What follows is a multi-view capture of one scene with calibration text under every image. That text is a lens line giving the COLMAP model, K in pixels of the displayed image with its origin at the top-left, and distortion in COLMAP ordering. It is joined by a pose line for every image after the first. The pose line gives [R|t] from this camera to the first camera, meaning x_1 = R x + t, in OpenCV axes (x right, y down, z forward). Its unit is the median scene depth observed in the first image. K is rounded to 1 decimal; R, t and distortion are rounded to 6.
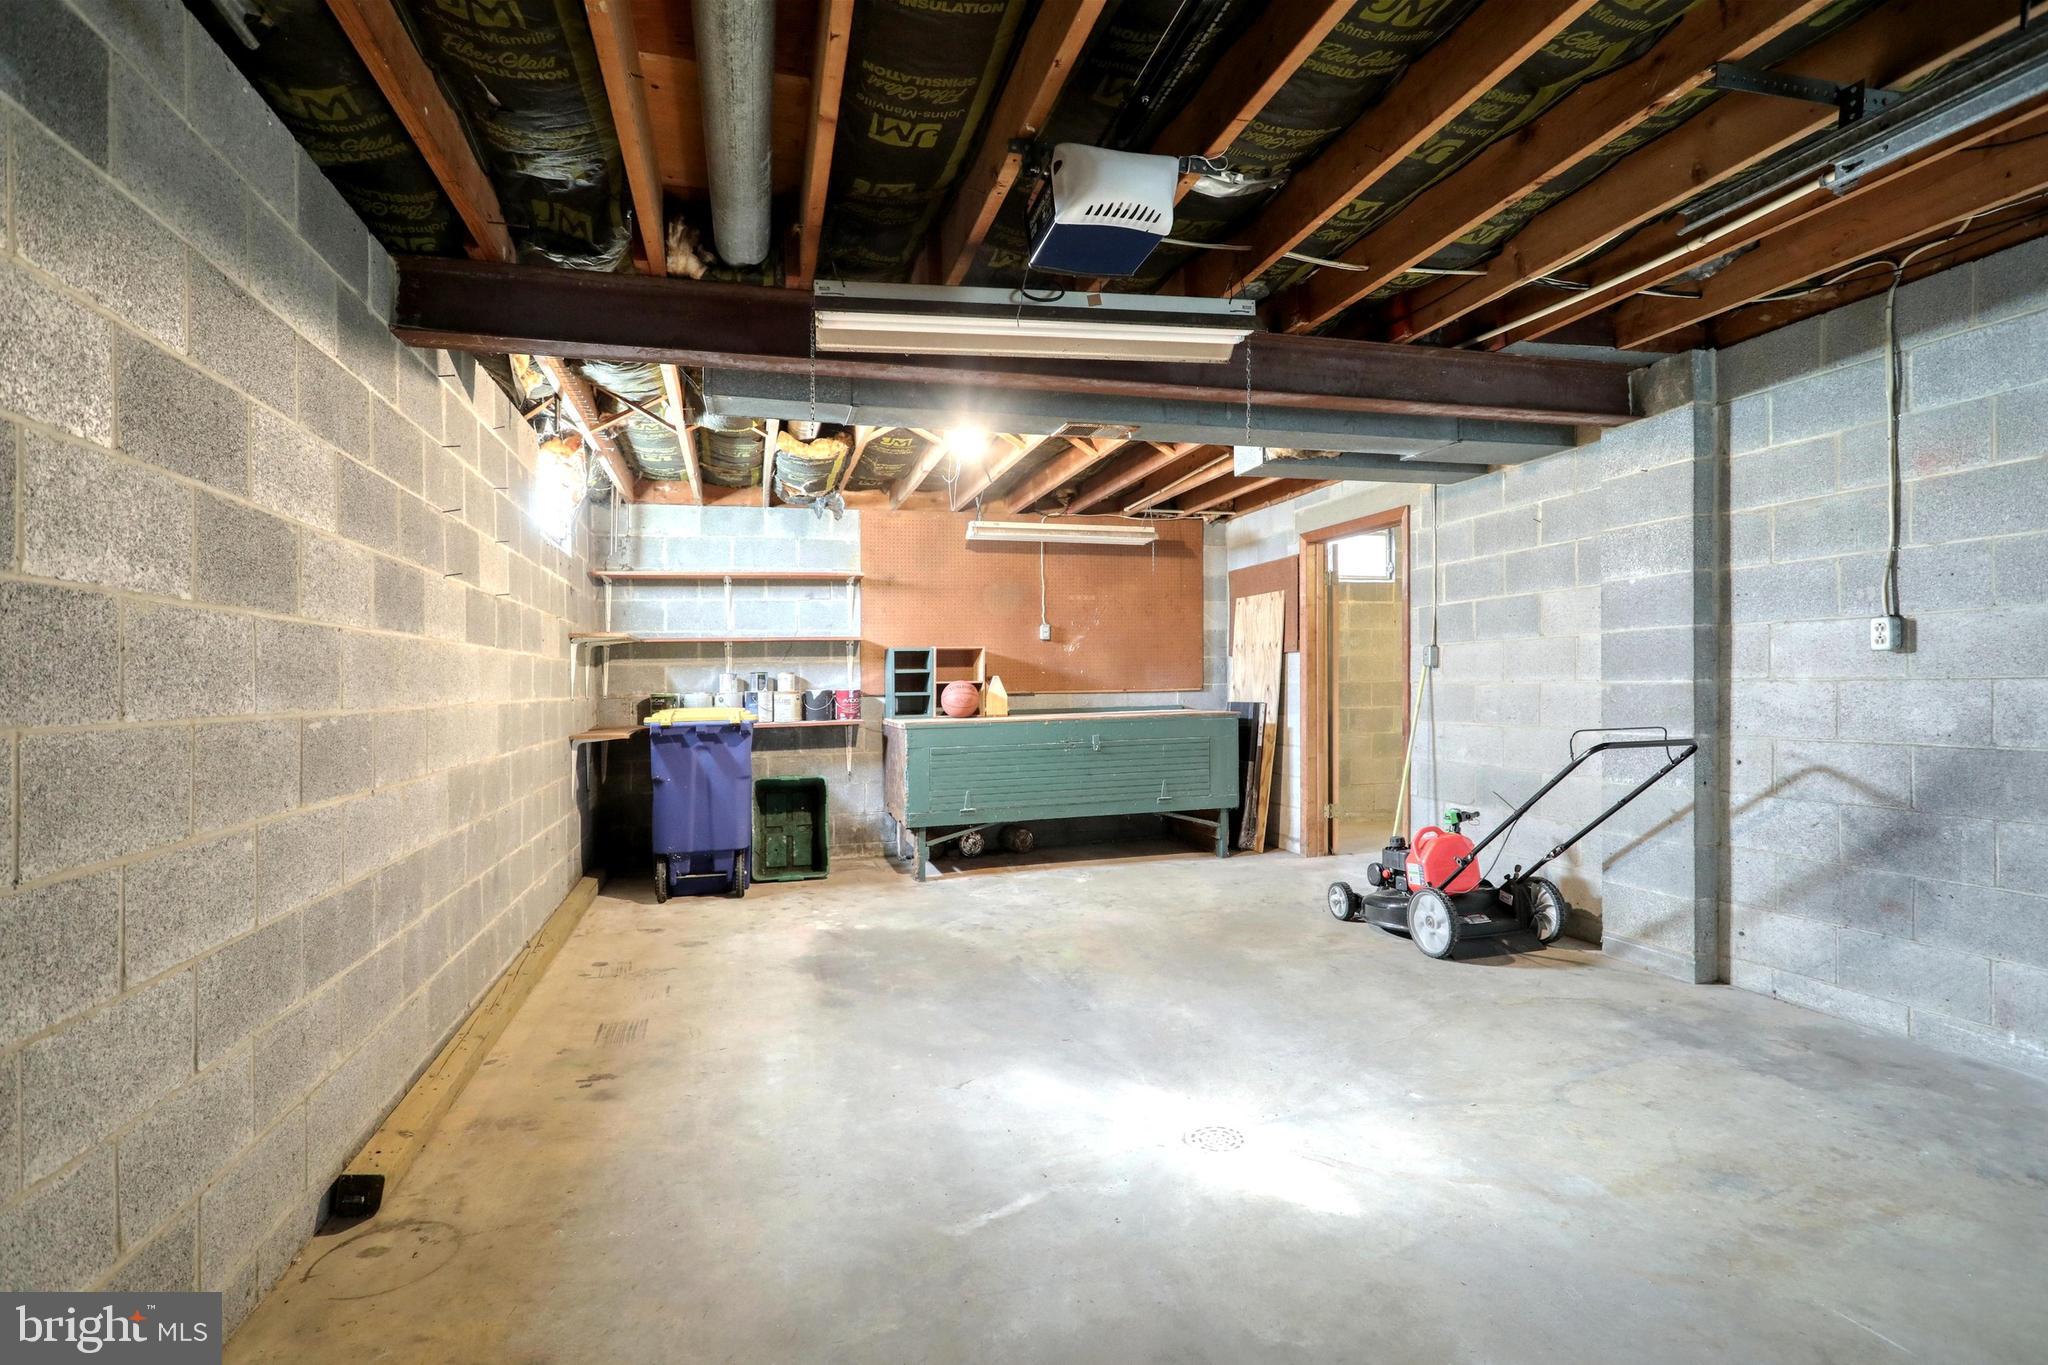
lens RADIAL K [[977.2, 0, 1024.0], [0, 977.2, 677.7], [0, 0, 1]] dist [-0.001969, 0.001733]
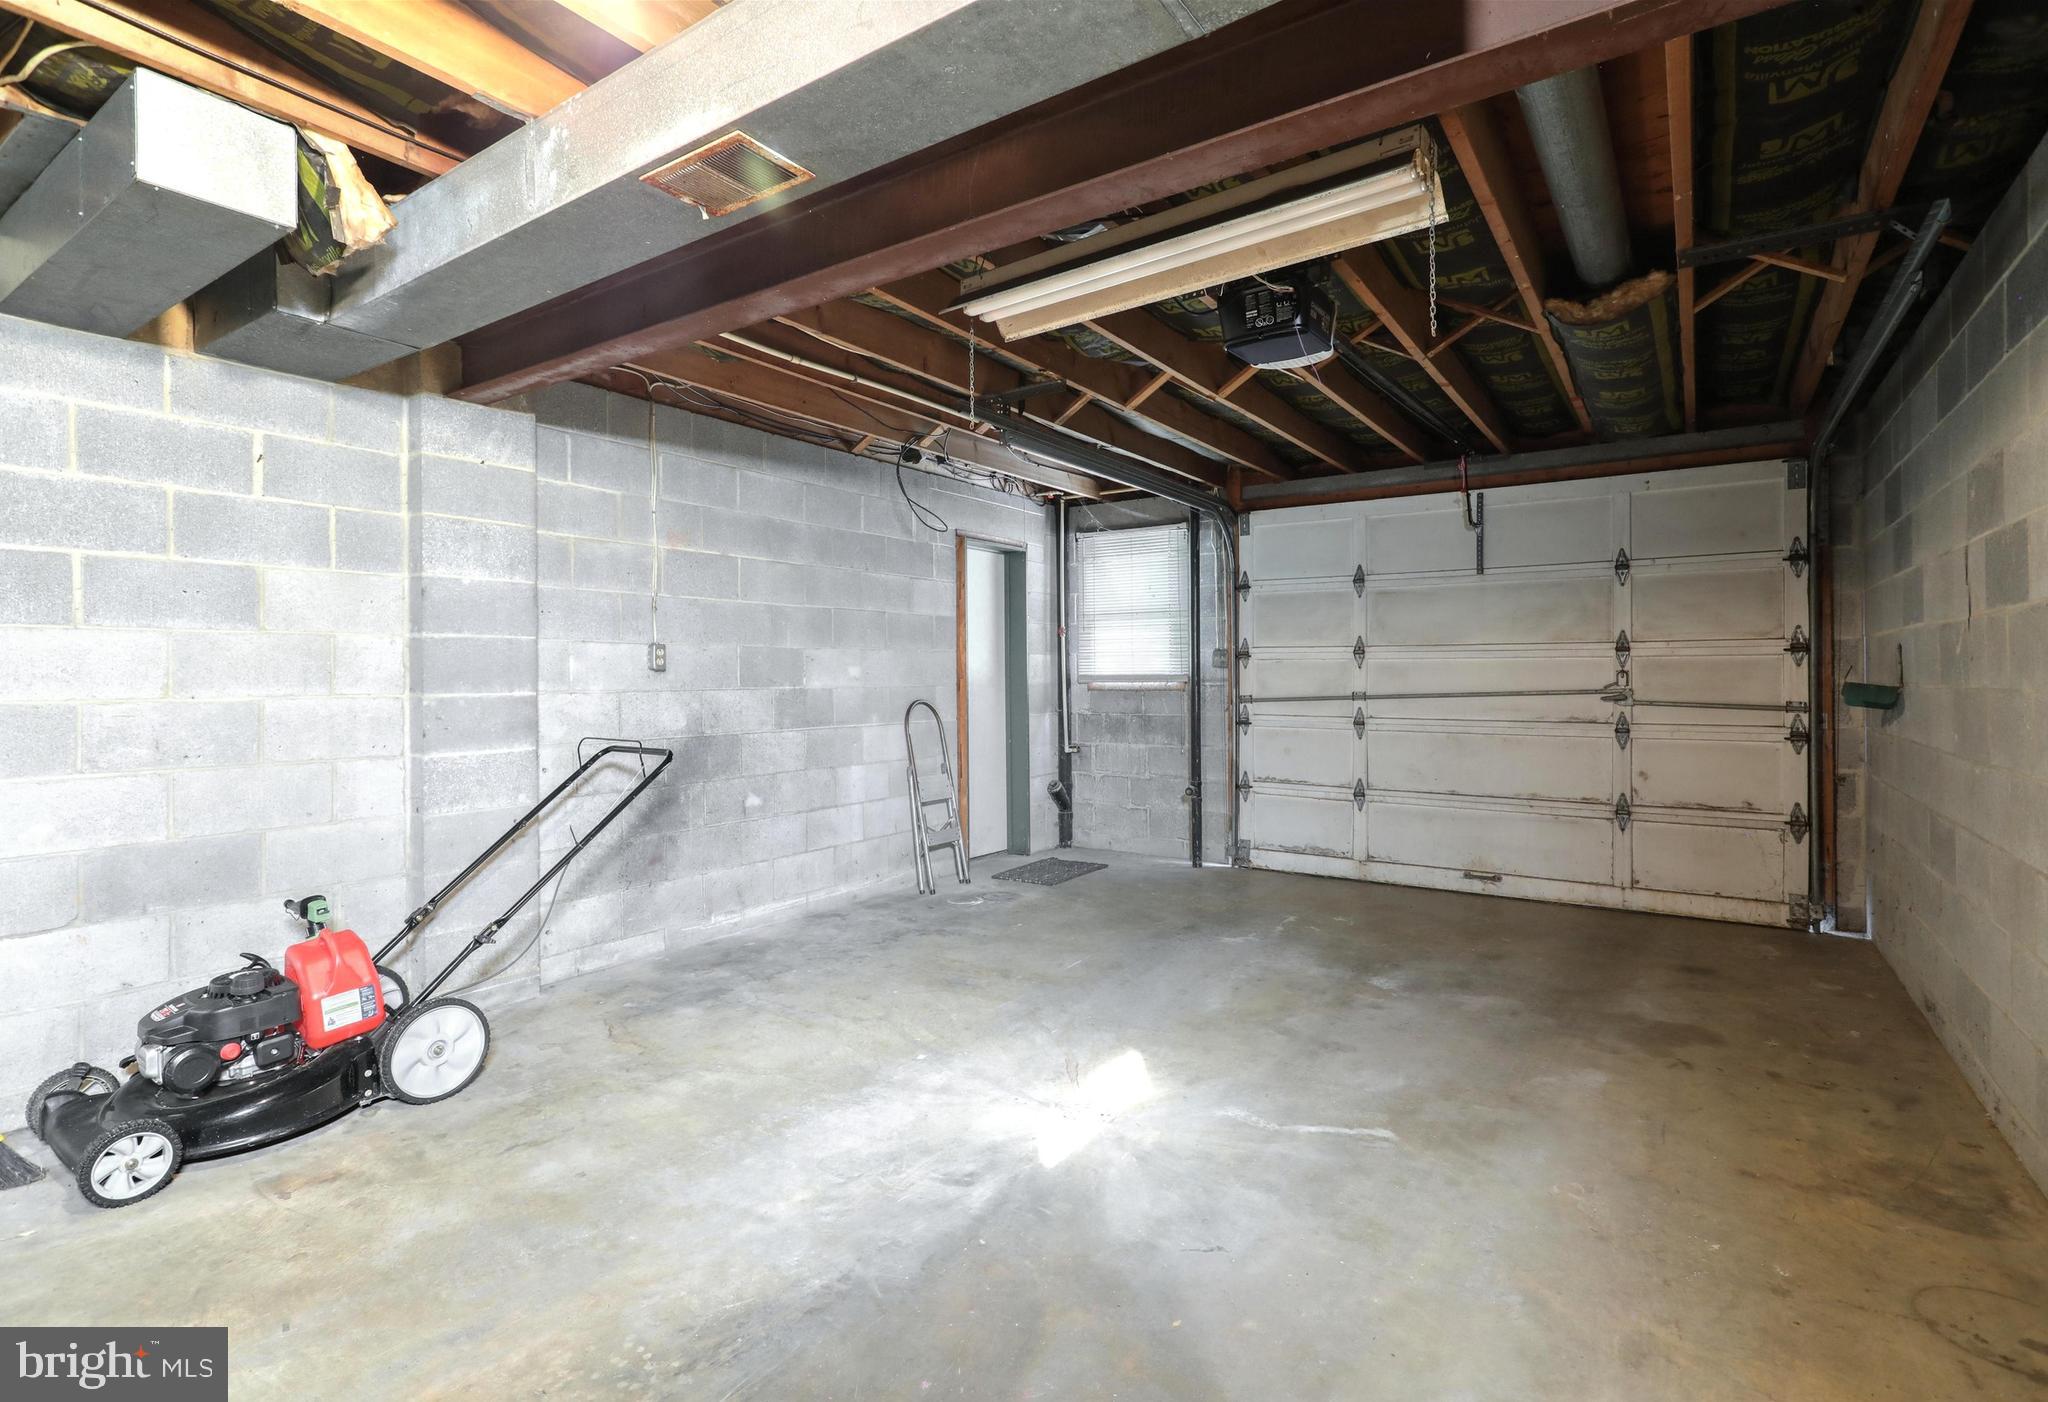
lens RADIAL K [[1071.5, 0, 1027.8], [0, 1071.5, 699.8], [0, 0, 1]] dist [-0.003932, -0.000007]
pose [[-0.672387, 0.009385, 0.740140, -0.530231], [0.016928, 0.999853, 0.002701, 0.017657], [-0.740006, 0.014345, -0.672447, 1.552952]]
